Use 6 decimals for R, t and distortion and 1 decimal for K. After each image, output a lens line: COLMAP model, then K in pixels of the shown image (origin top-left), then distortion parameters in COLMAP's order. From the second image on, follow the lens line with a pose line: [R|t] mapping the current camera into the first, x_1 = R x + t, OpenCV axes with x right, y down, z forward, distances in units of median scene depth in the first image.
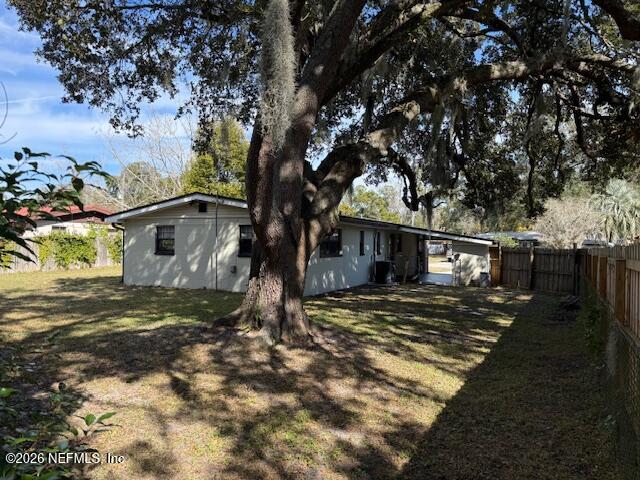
lens RADIAL K [[448.3, 0, 317.1], [0, 448.3, 239.7], [0, 0, 1]] dist [0.093024, -0.149741]
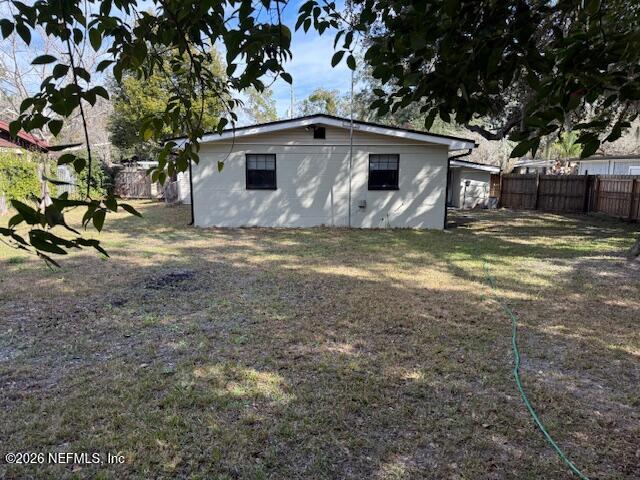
lens RADIAL K [[448.3, 0, 317.1], [0, 448.3, 239.7], [0, 0, 1]] dist [0.093024, -0.149741]
pose [[0.893176, -0.075594, 0.443308, -0.639622], [0.003008, 0.986753, 0.162202, -0.008873], [-0.449697, -0.143542, 0.881571, 0.203661]]
